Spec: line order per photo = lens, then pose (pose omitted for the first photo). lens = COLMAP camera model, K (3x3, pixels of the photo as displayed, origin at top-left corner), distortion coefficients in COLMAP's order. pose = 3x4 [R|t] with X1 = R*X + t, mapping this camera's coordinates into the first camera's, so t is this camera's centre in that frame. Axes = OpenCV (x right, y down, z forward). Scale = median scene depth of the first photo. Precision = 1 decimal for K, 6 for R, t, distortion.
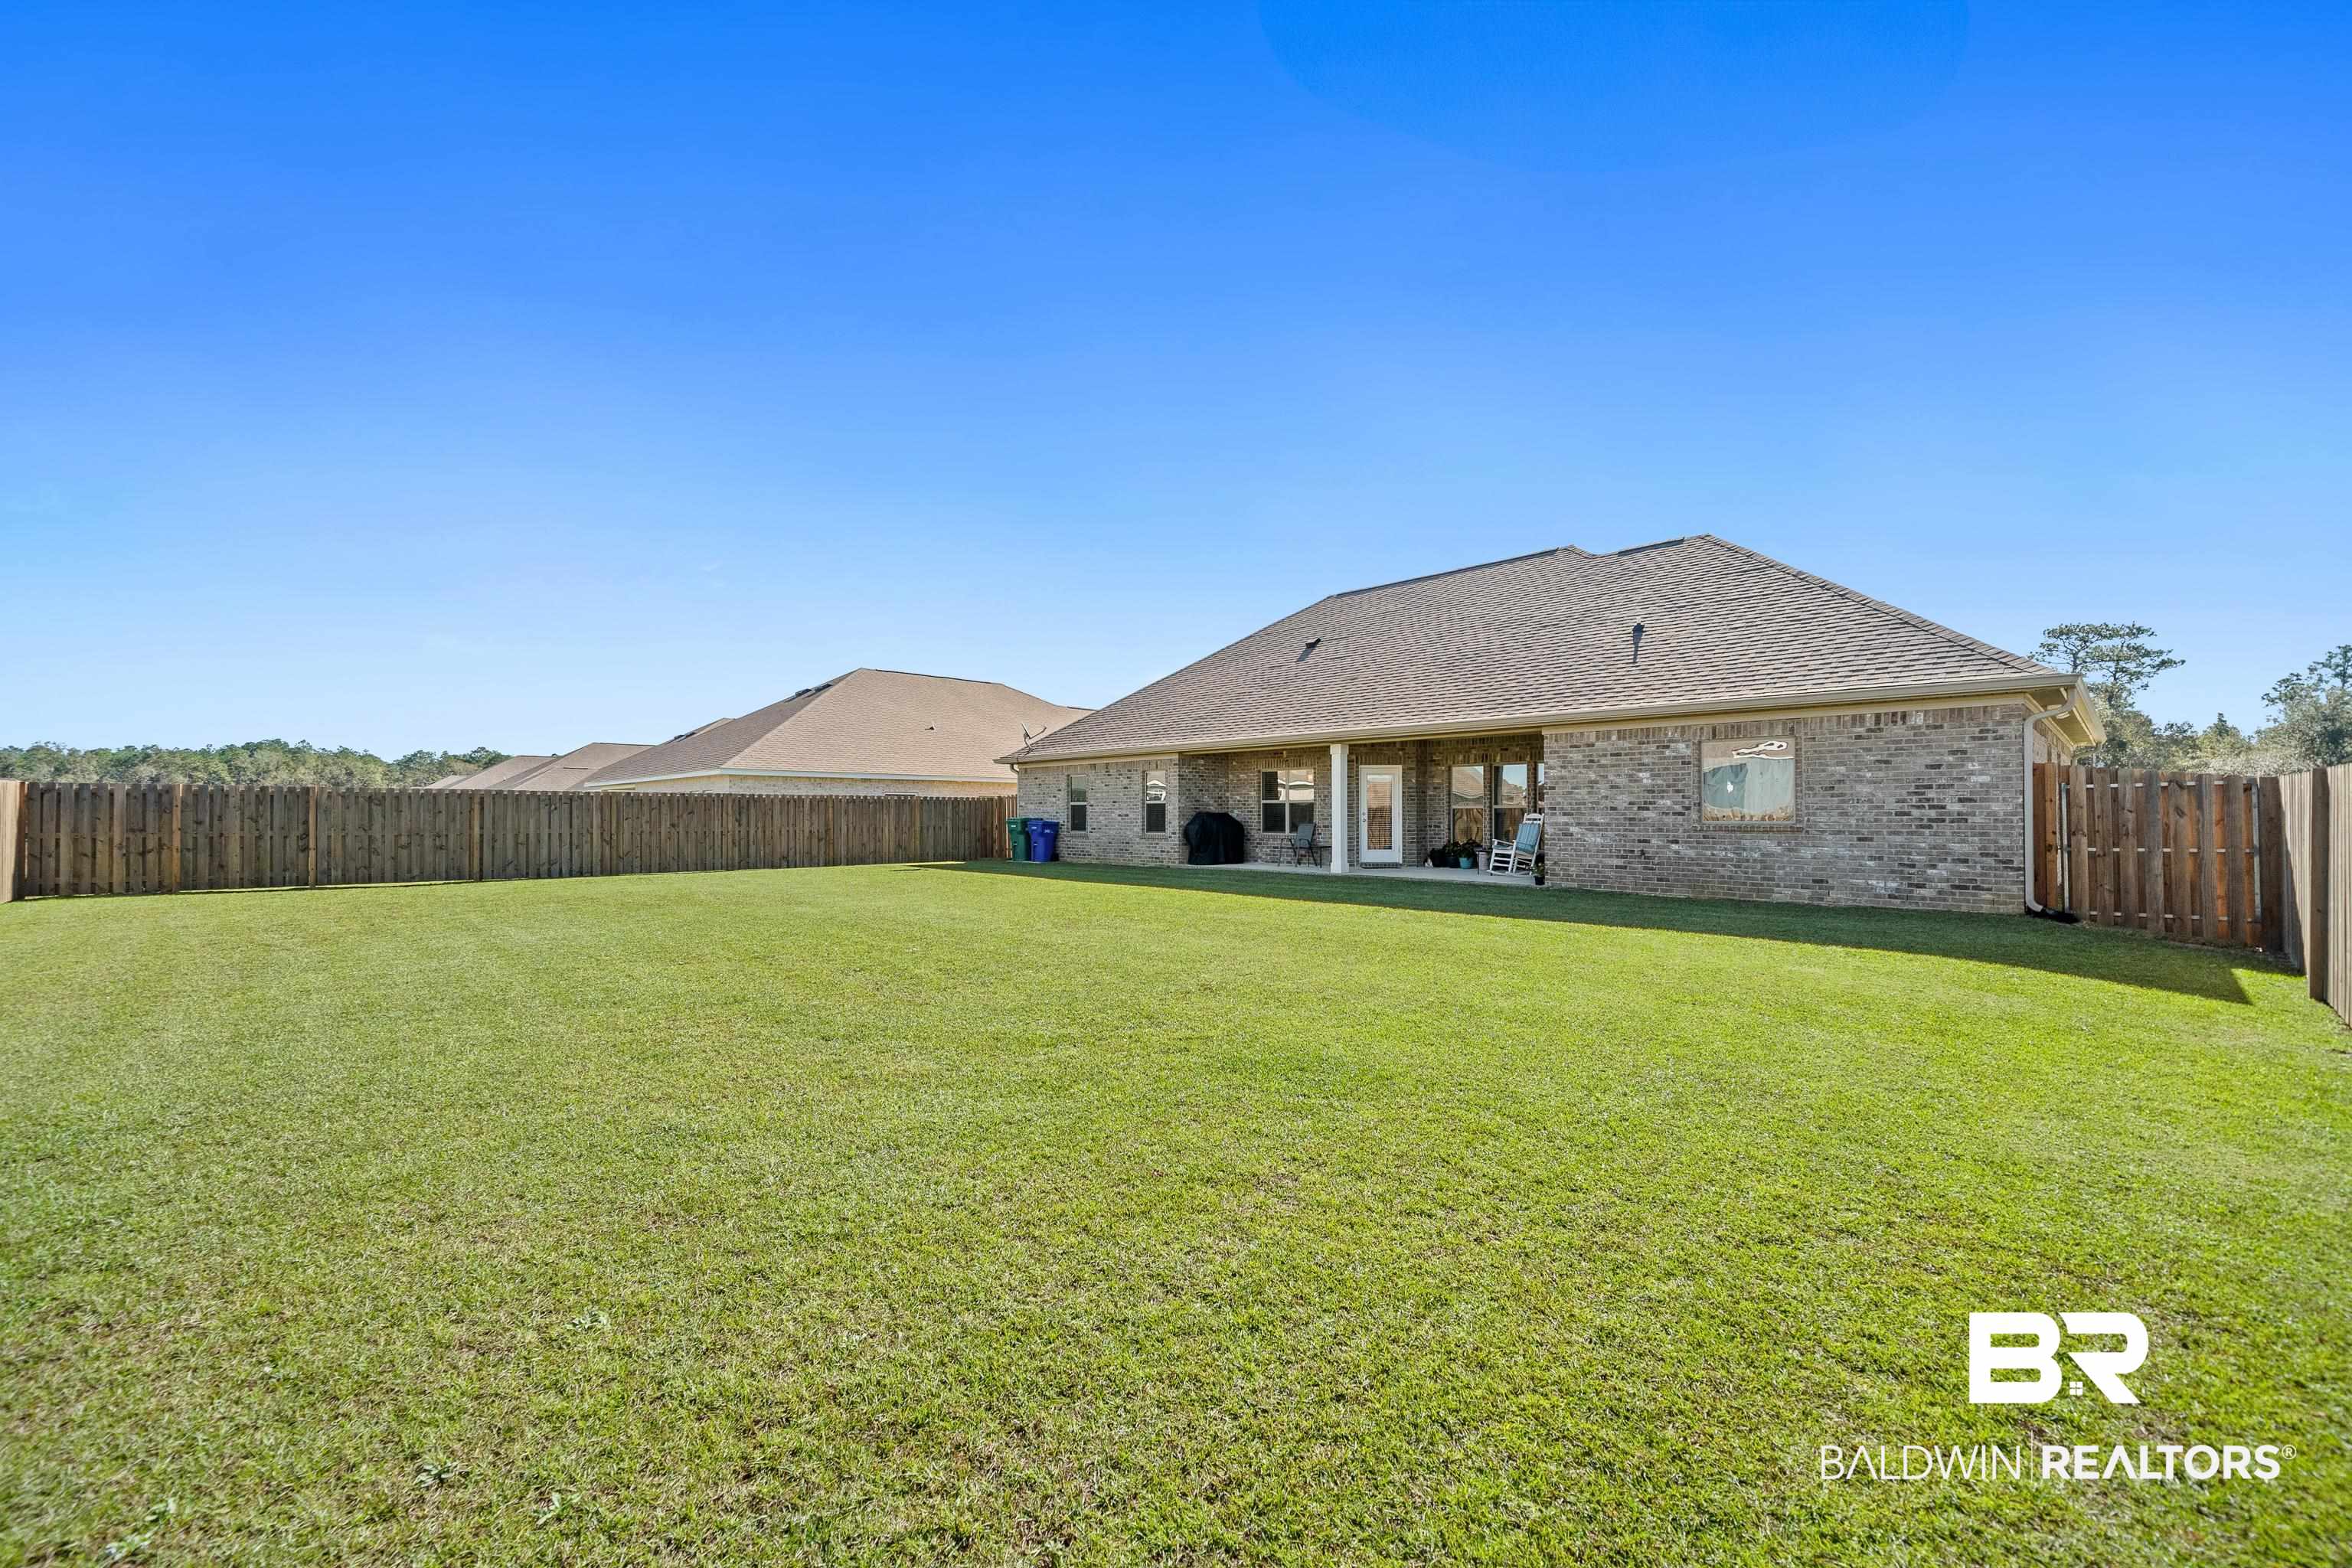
lens RADIAL K [[936.0, 0, 1177.4], [0, 936.0, 802.8], [0, 0, 1]] dist [-0.003193, 0.000674]
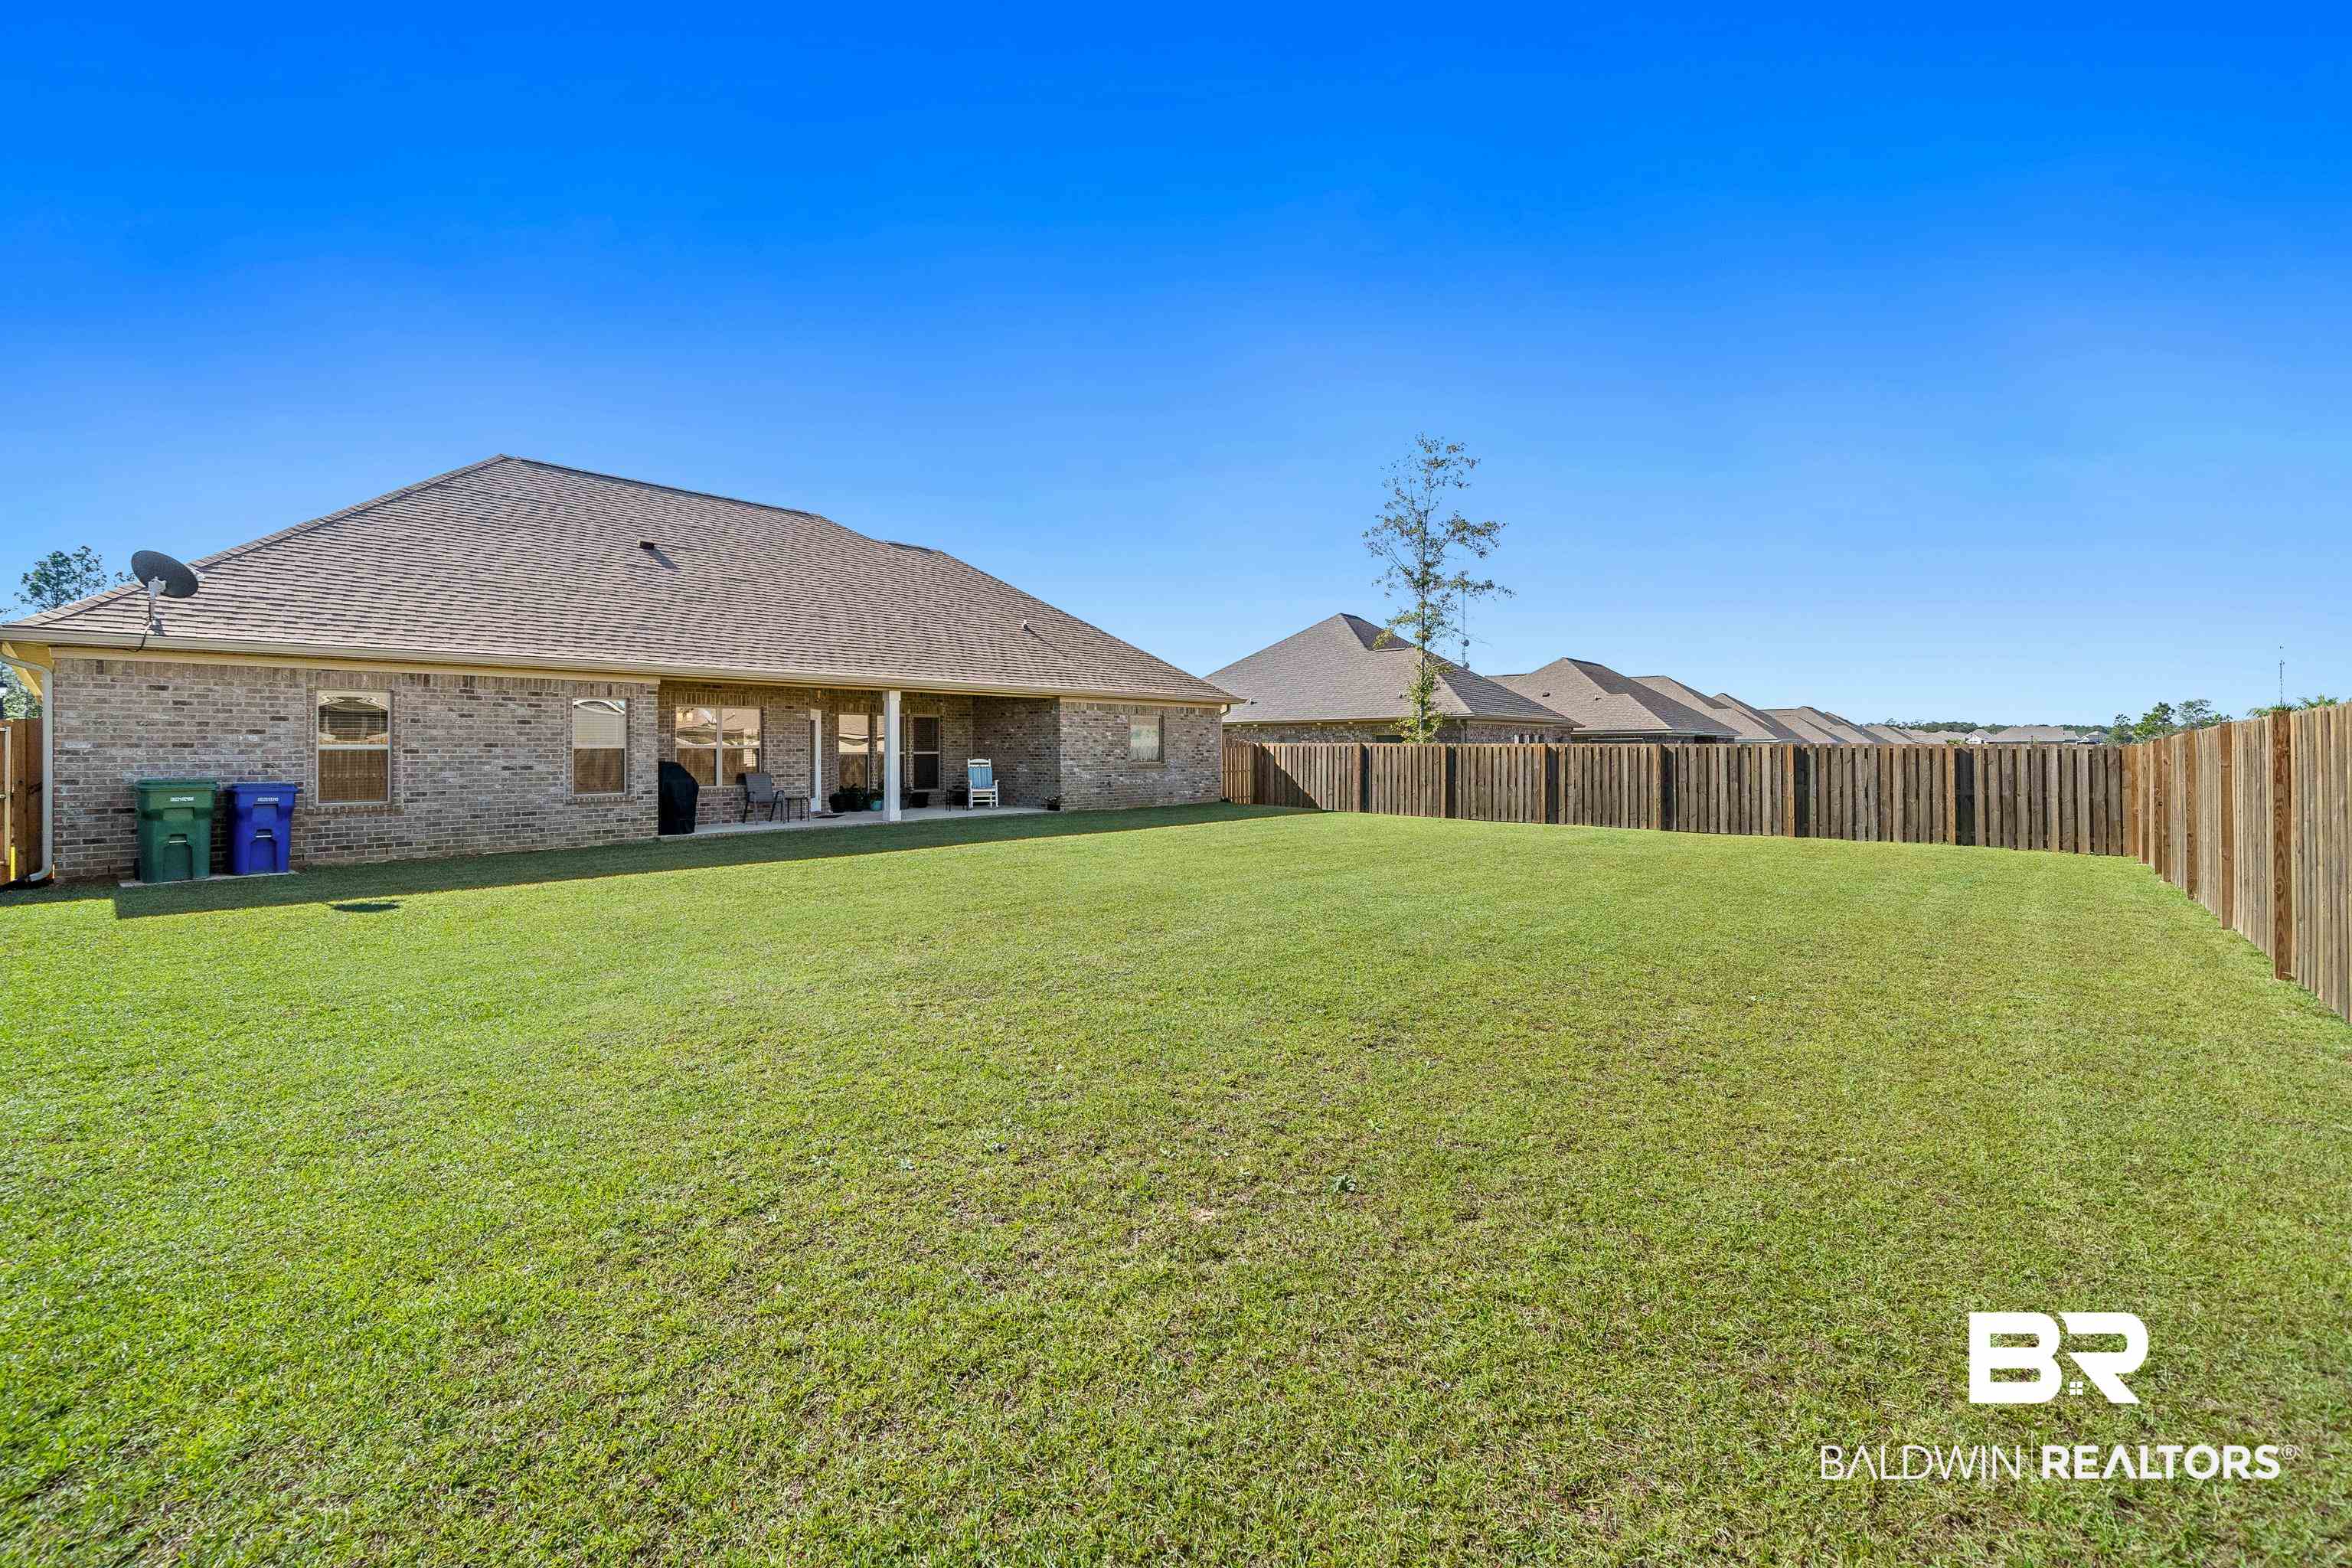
lens RADIAL K [[936.0, 0, 1175.5], [0, 936.0, 759.7], [0, 0, 1]] dist [-0.003193, 0.000674]
pose [[-0.059798, -0.008060, 0.998178, -0.716399], [-0.006491, 0.999949, 0.007685, 0.000475], [-0.998189, -0.006019, -0.059848, 0.647011]]
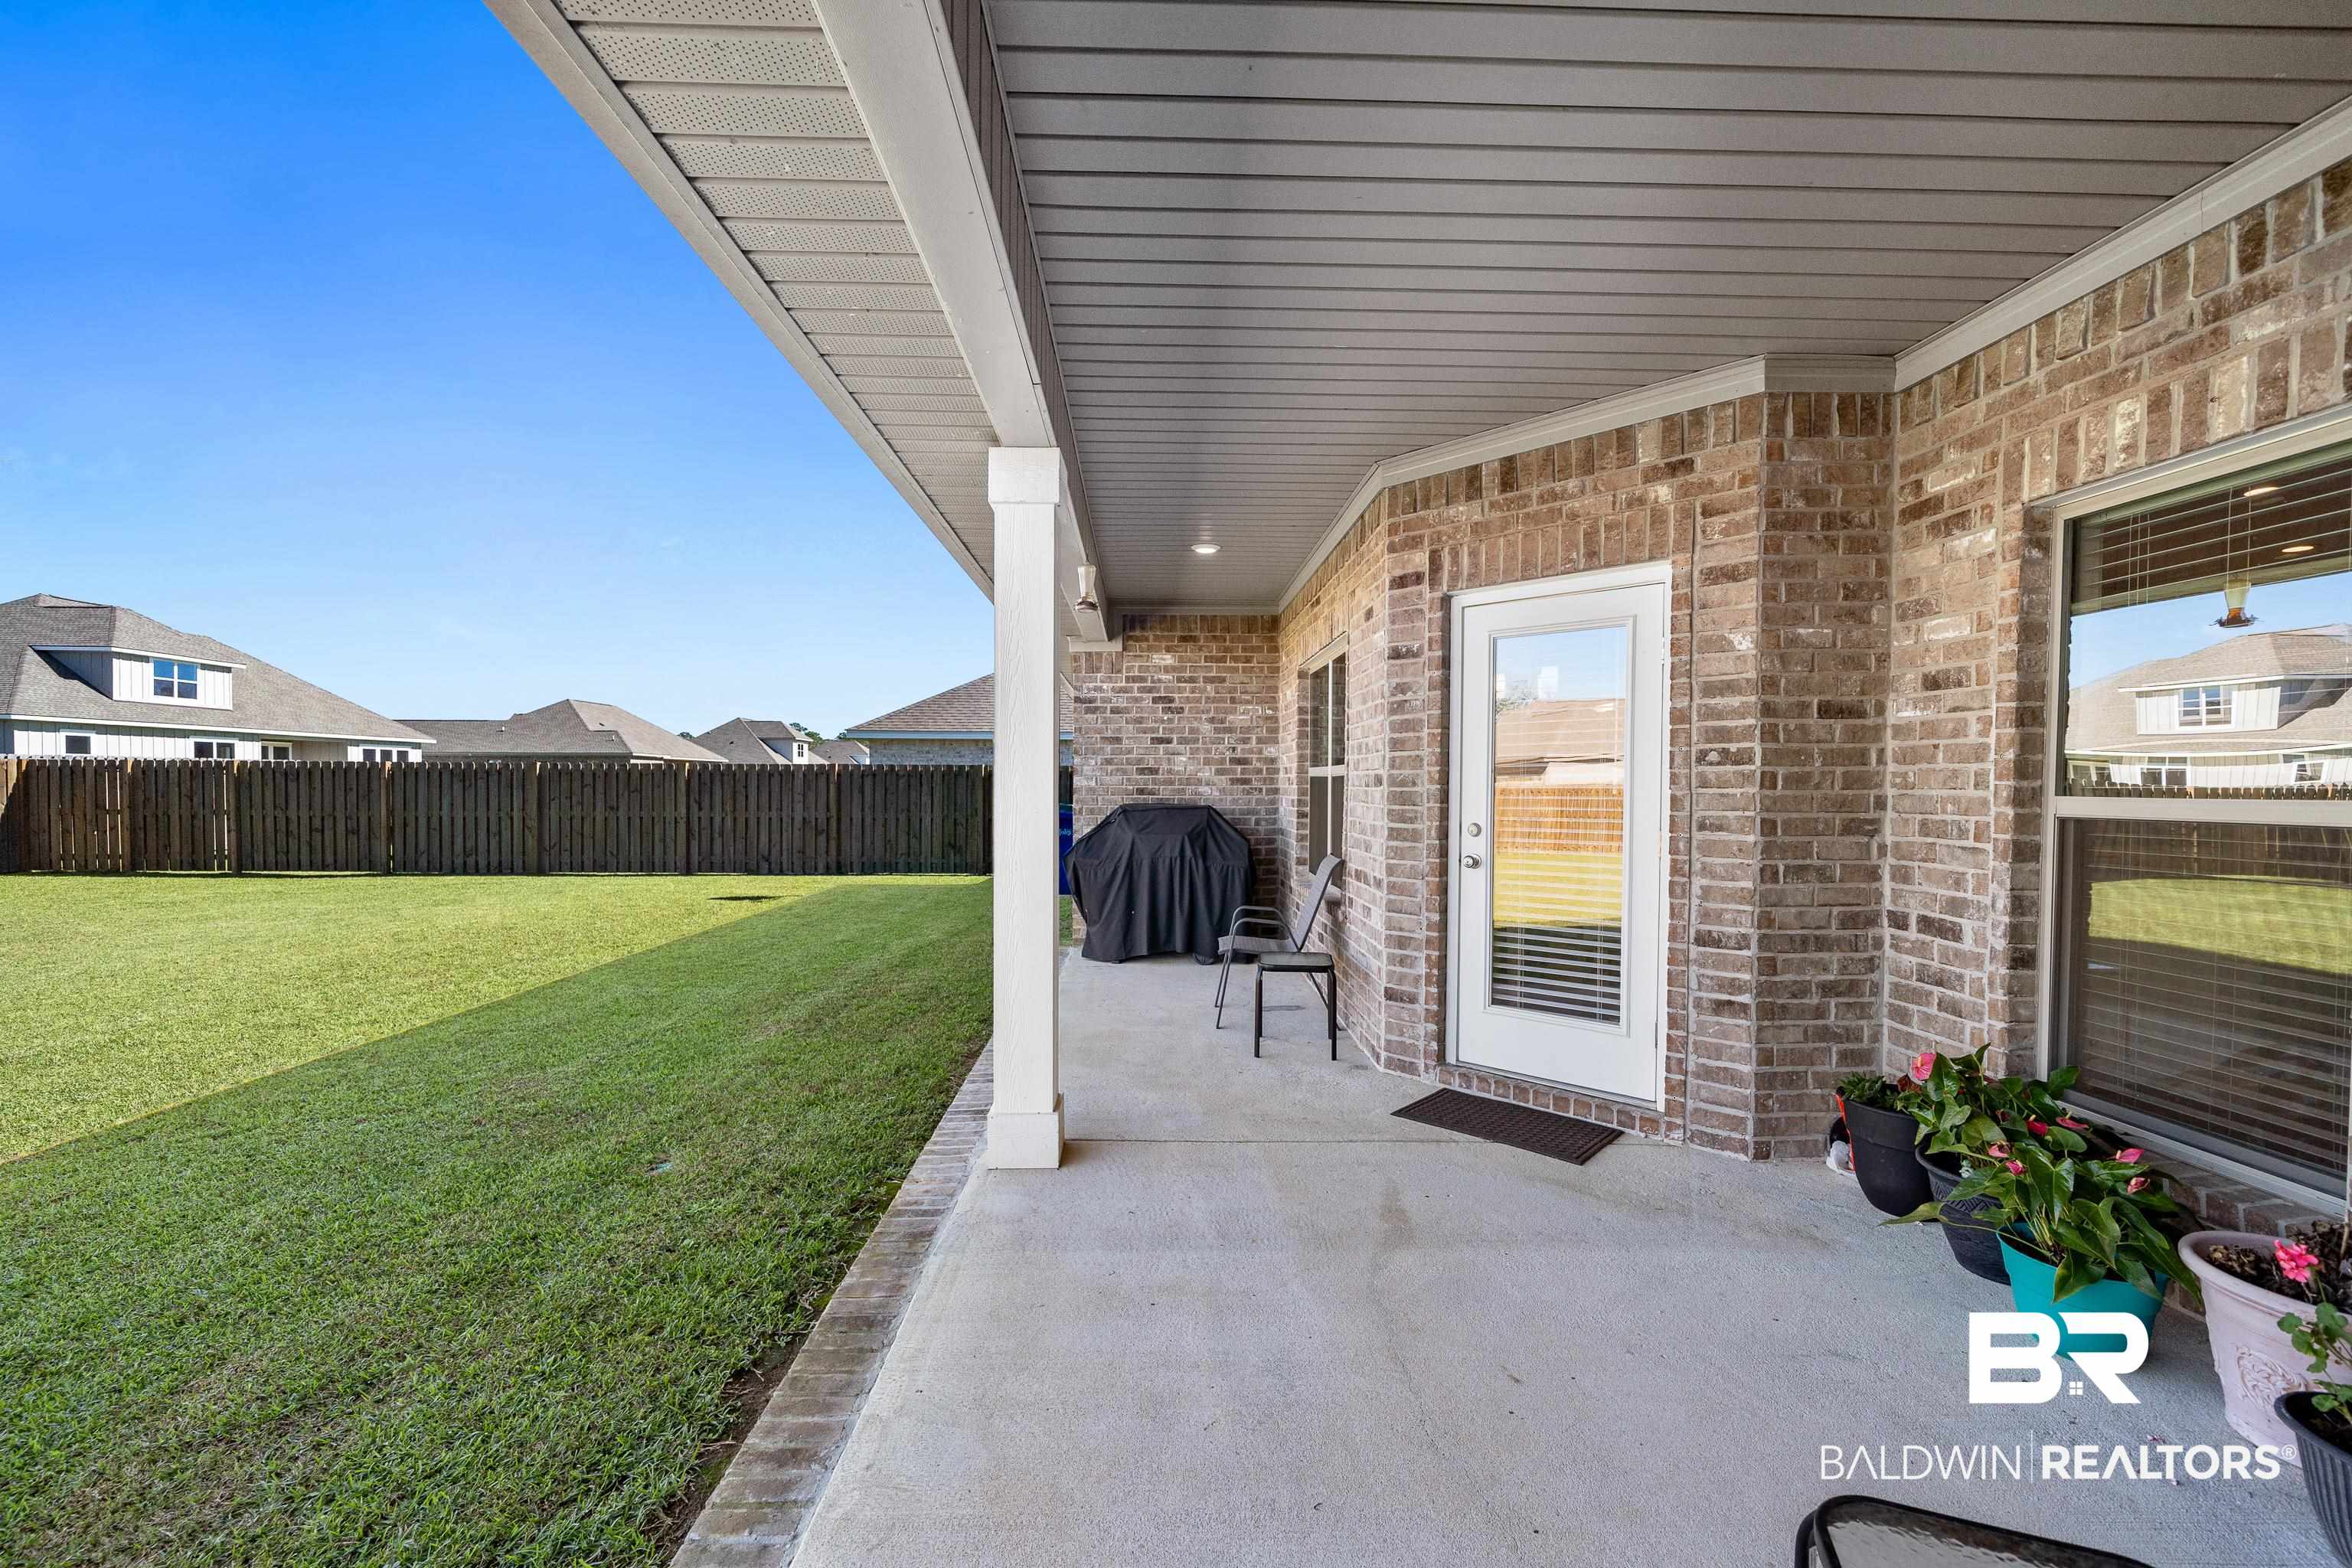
lens RADIAL K [[936.0, 0, 1165.2], [0, 936.0, 804.4], [0, 0, 1]] dist [-0.003193, 0.000674]
pose [[0.717731, 0.018243, -0.696081, 0.279768], [0.004967, 0.999497, 0.031317, -0.000249], [0.696302, -0.025935, 0.717280, 0.763797]]
